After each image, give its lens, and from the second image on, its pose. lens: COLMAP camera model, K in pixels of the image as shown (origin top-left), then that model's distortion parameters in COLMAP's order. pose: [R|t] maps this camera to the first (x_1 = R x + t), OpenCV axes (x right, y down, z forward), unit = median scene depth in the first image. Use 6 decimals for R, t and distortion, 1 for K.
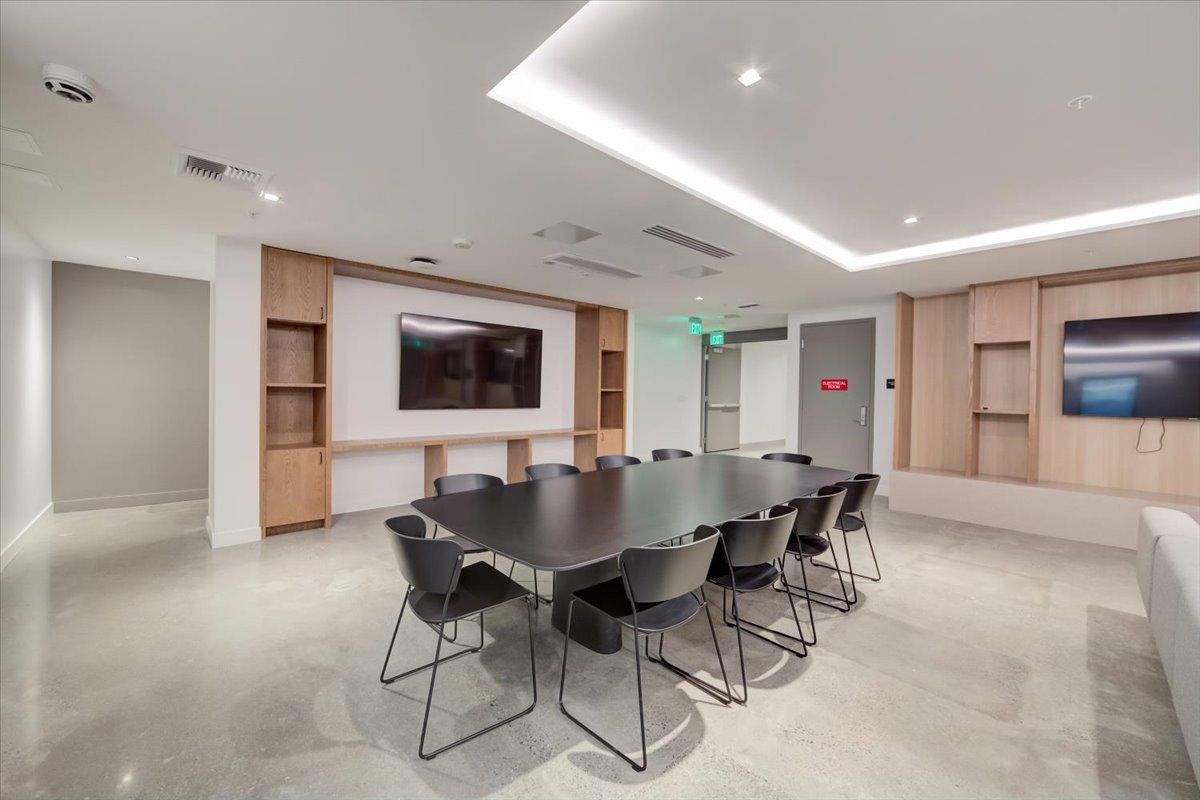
lens RADIAL K [[484.0, 0, 596.4], [0, 484.0, 393.8], [0, 0, 1]] dist [-0.001089, -0.000311]
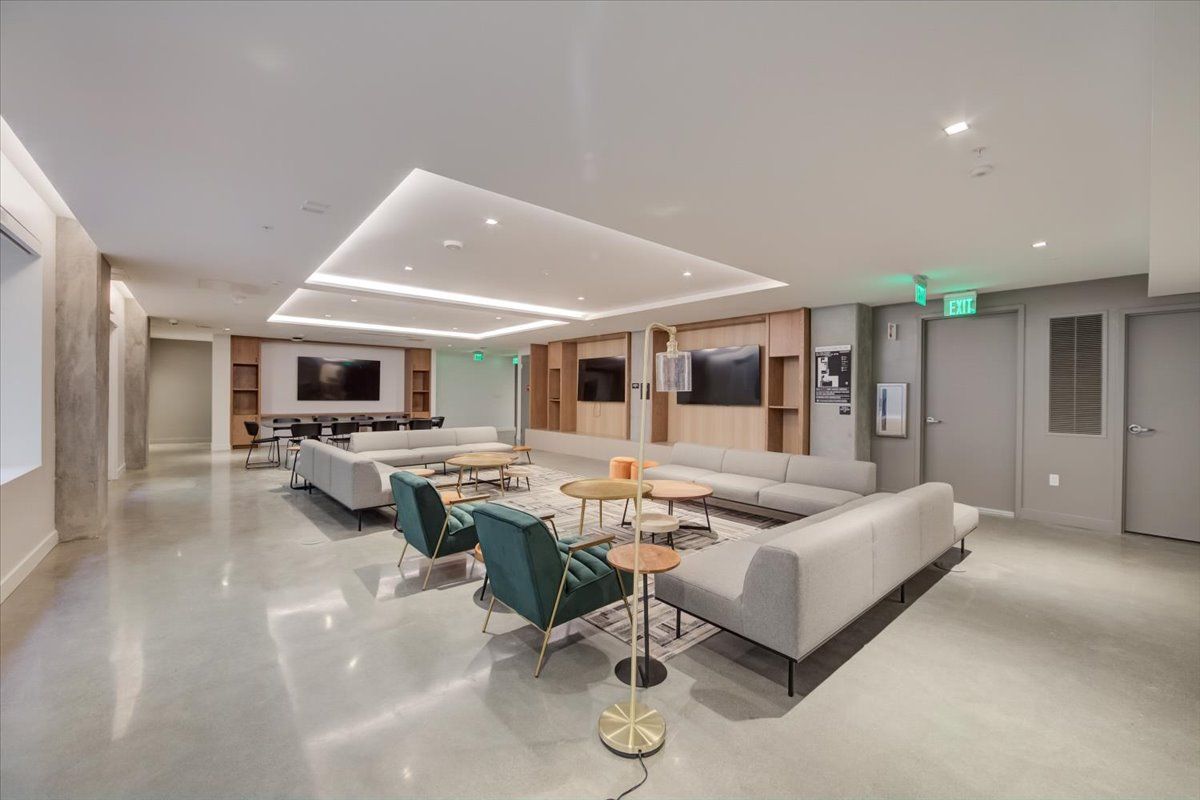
lens RADIAL K [[484.0, 0, 599.8], [0, 484.0, 396.7], [0, 0, 1]] dist [-0.001089, -0.000311]
pose [[0.998906, -0.003617, -0.046617, 1.235219], [0.003667, 0.999993, 0.000987, 0.021099], [0.046613, -0.001157, 0.998912, -1.315418]]
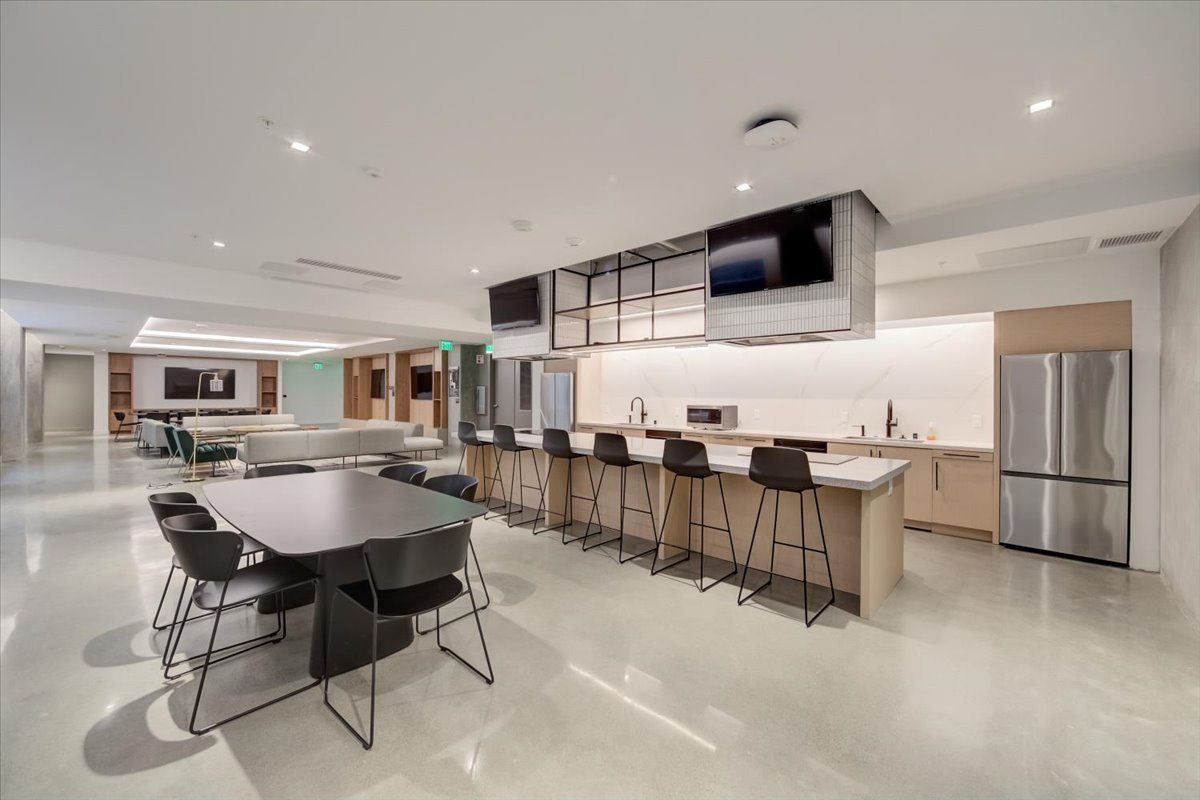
lens RADIAL K [[484.0, 0, 603.5], [0, 484.0, 396.8], [0, 0, 1]] dist [-0.001089, -0.000311]
pose [[0.997533, -0.009020, 0.069615, 2.424727], [0.008980, 0.999959, 0.000893, 0.046681], [-0.069621, -0.000266, 0.997574, -2.524413]]
